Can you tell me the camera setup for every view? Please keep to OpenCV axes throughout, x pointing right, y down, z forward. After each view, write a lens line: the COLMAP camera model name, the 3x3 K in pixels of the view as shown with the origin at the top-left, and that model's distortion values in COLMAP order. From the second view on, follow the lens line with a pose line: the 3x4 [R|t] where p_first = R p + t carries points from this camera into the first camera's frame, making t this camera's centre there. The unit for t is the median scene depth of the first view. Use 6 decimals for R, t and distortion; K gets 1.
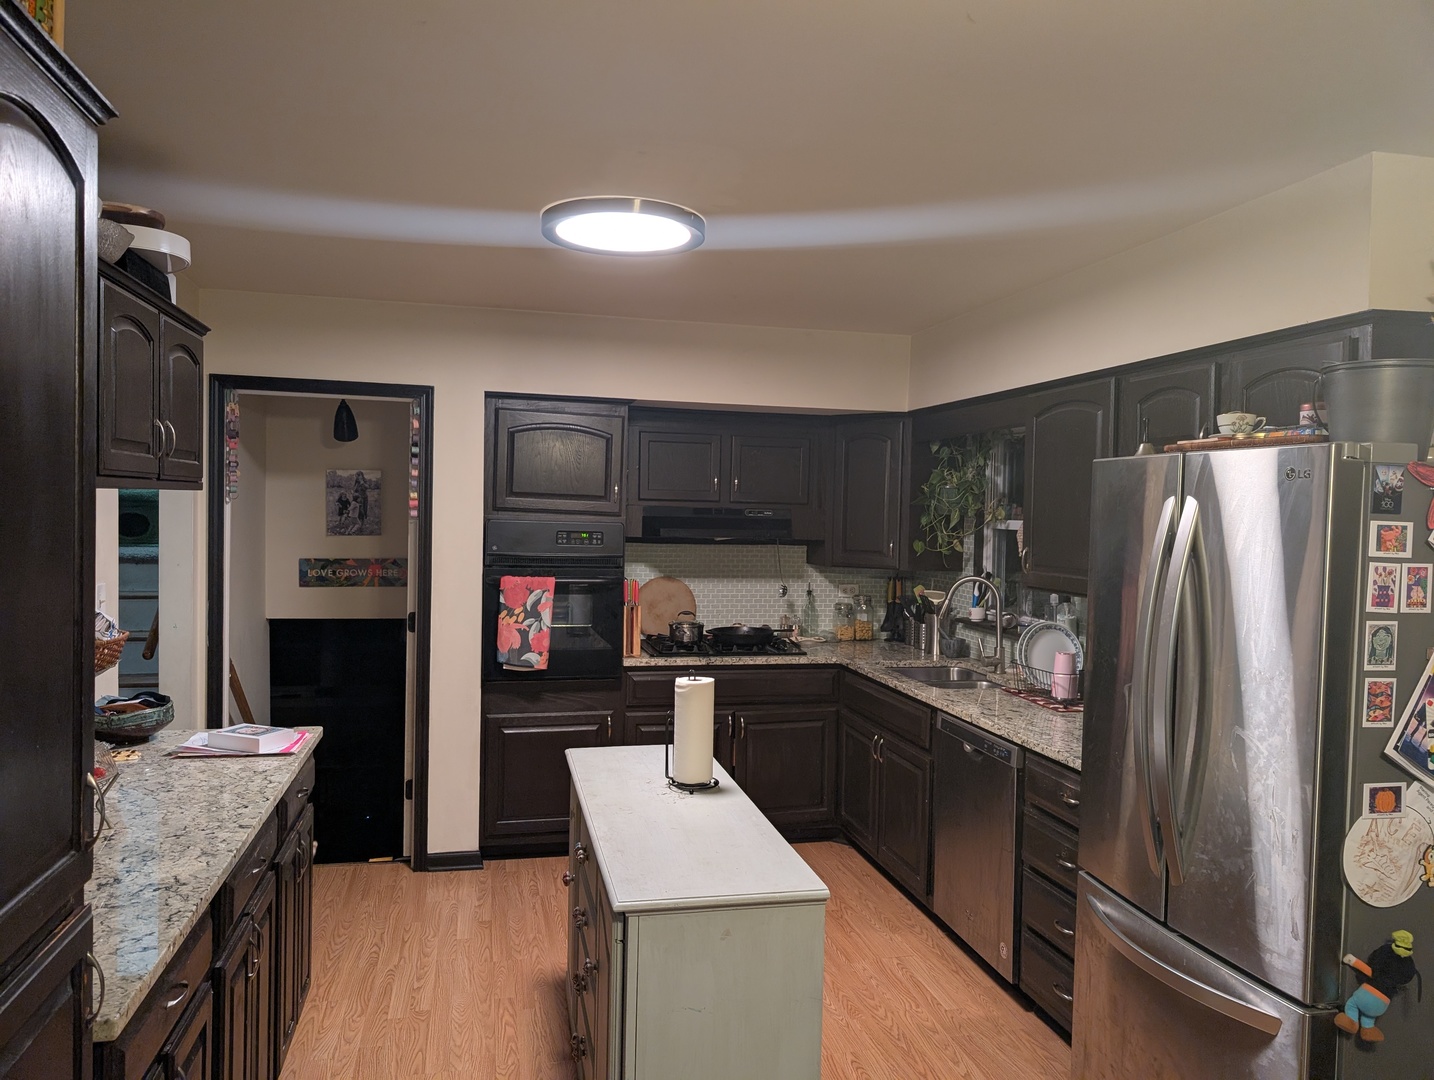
lens RADIAL K [[1029.6, 0, 721.3], [0, 1029.6, 545.3], [0, 0, 1]] dist [0.031991, -0.036108]
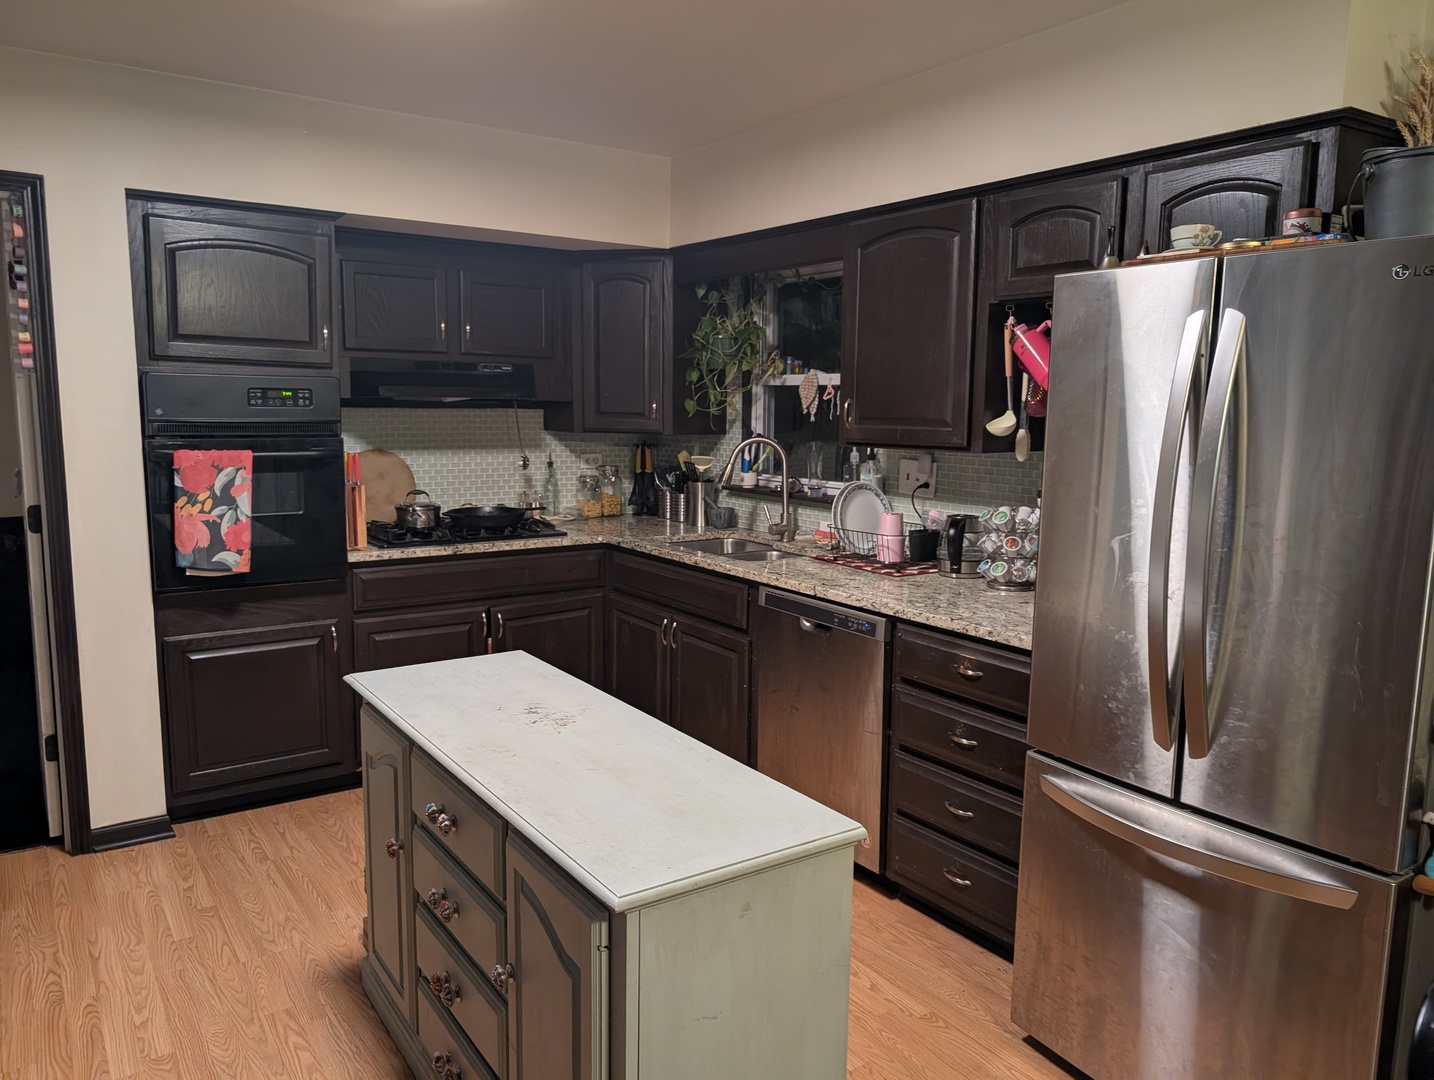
lens RADIAL K [[1029.6, 0, 706.6], [0, 1029.6, 543.3], [0, 0, 1]] dist [0.031991, -0.036108]
pose [[0.932605, -0.060245, 0.355835, -0.124733], [0.020271, 0.993156, 0.115018, 0.018433], [-0.360329, -0.100054, 0.927444, 0.173827]]
